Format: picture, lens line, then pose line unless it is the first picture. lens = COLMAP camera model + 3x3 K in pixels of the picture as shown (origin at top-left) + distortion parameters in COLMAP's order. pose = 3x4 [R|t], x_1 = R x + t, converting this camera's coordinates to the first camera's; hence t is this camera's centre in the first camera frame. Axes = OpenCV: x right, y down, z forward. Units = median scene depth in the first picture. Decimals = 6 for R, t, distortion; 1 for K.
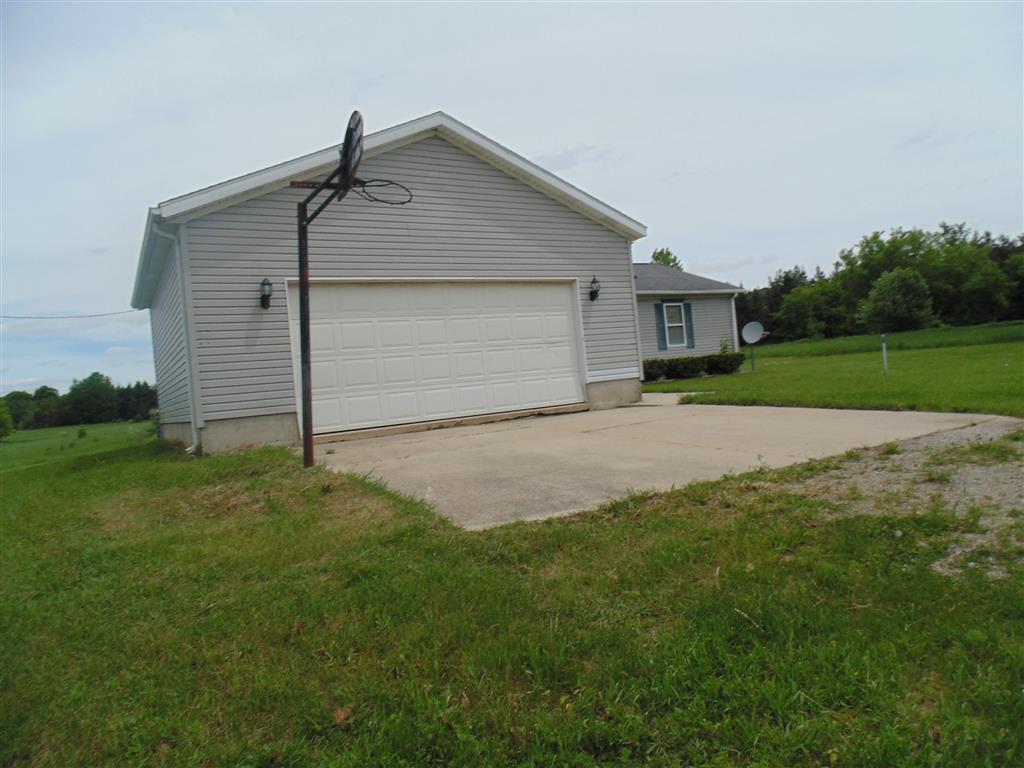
lens RADIAL K [[673.3, 0, 512.2], [0, 673.3, 378.8], [0, 0, 1]] dist [-0.032549, 0.001235]
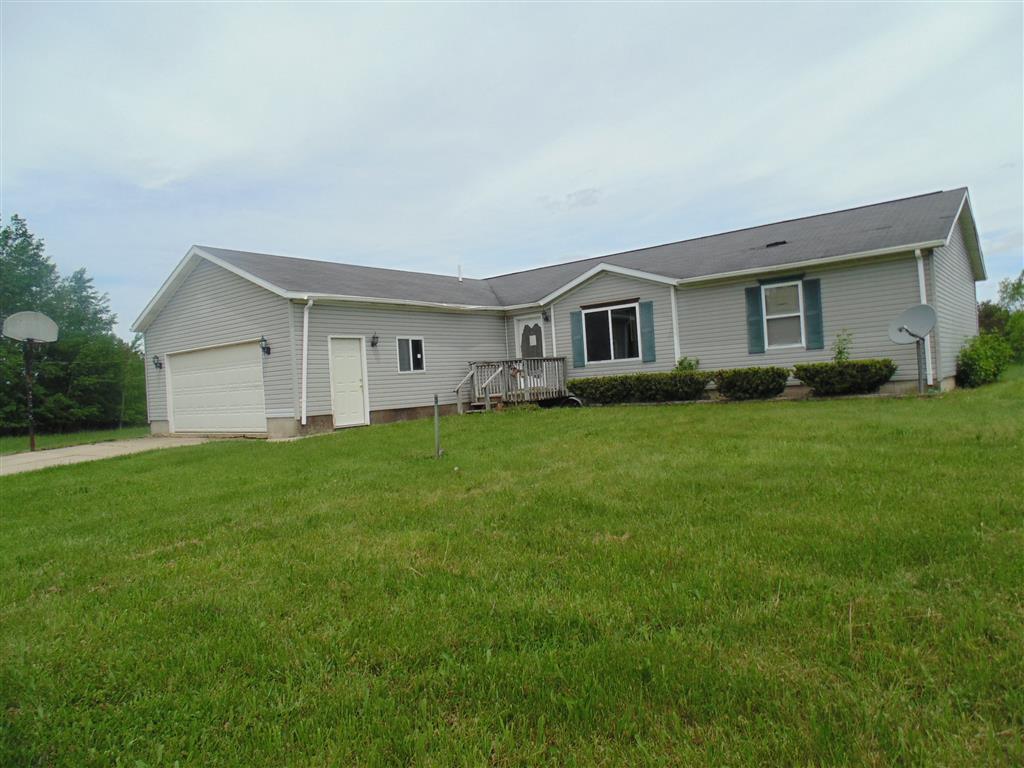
lens RADIAL K [[673.3, 0, 512.2], [0, 673.3, 378.8], [0, 0, 1]] dist [-0.032549, 0.001235]
pose [[0.353200, 0.057294, -0.933792, 0.789082], [0.035909, 0.996557, 0.074727, -0.078029], [0.934859, -0.059925, 0.349926, 0.513352]]
